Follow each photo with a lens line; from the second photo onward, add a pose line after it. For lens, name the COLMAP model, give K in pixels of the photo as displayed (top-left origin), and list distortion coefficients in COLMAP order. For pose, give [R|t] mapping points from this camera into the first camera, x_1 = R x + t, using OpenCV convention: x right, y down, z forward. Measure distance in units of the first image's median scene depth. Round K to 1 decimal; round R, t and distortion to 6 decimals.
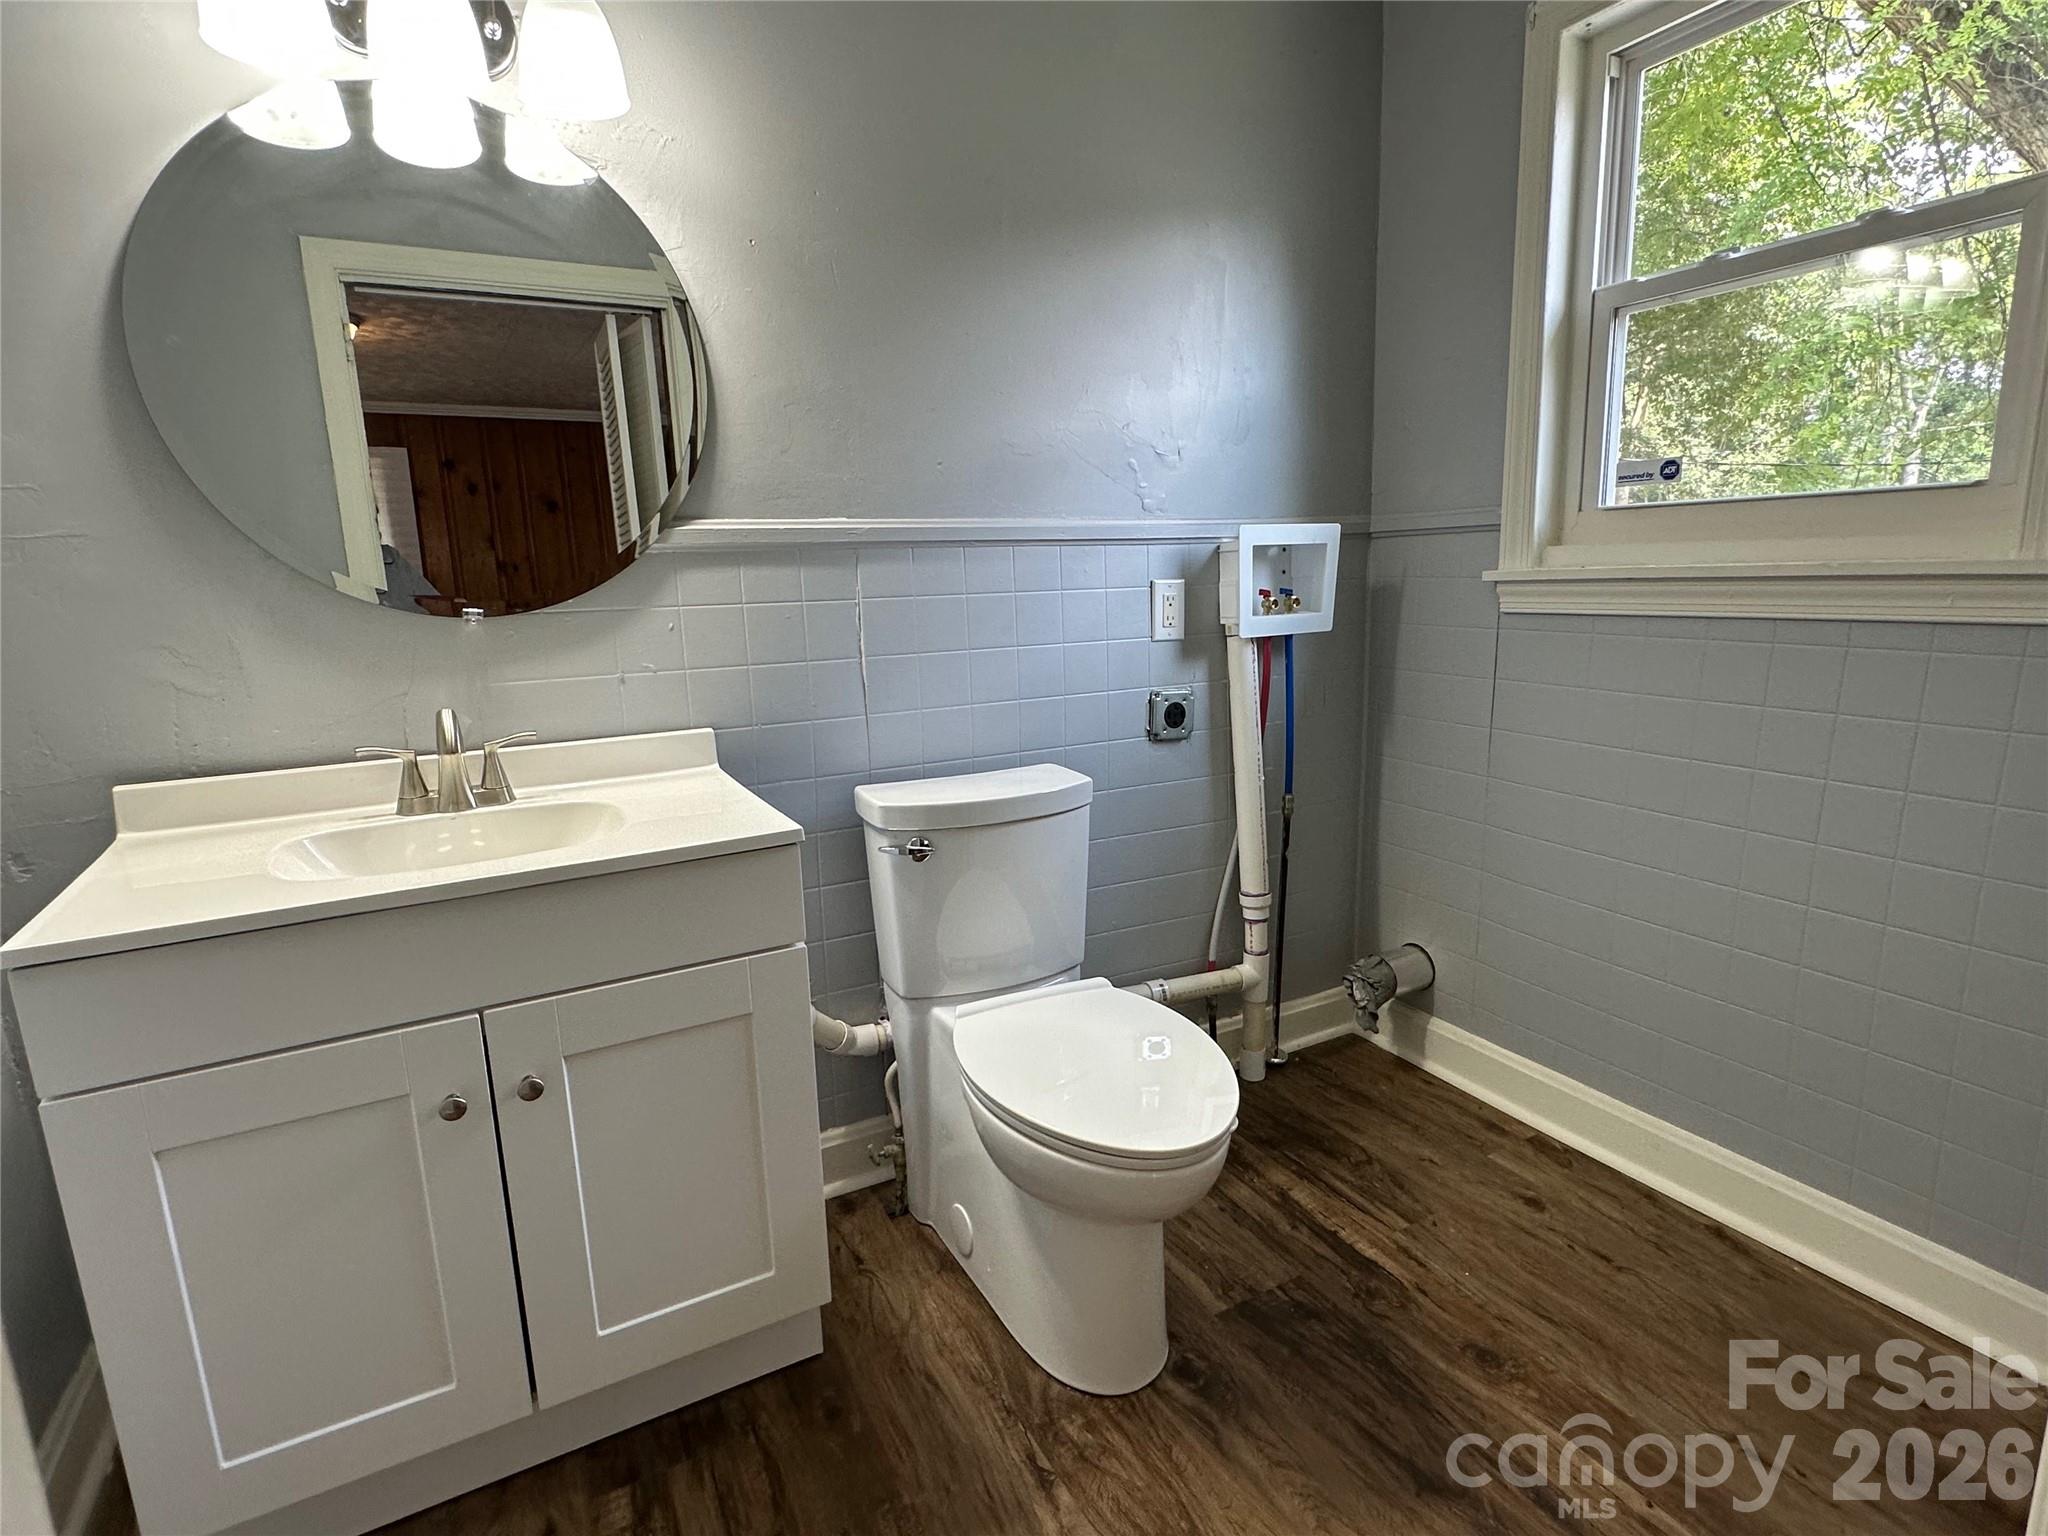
lens RADIAL K [[1004.3, 0, 1042.2], [0, 1004.3, 764.3], [0, 0, 1]] dist [-0.003956, -0.000581]
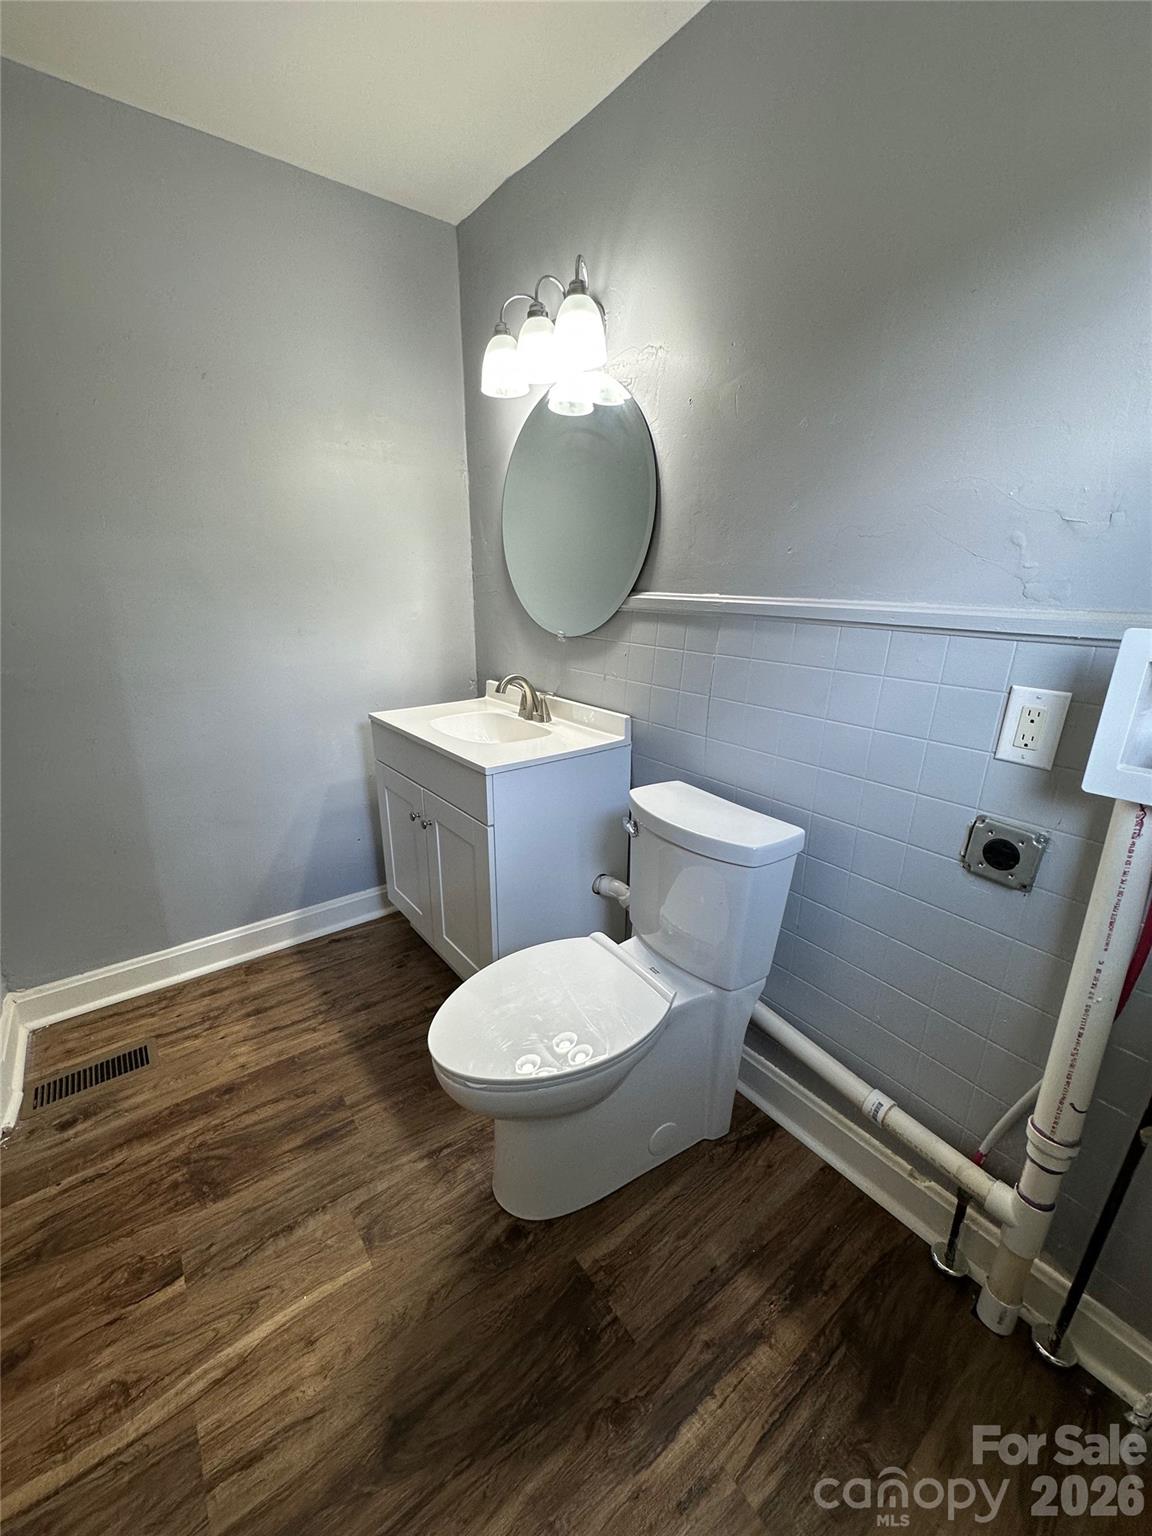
lens RADIAL K [[622.3, 0, 592.2], [0, 622.3, 772.9], [0, 0, 1]] dist [-0.004021, 0.000308]
pose [[0.156491, 0.320251, -0.934318, 0.646189], [-0.217763, 0.933882, 0.283628, -0.221294], [0.963374, 0.159074, 0.215883, 0.692332]]
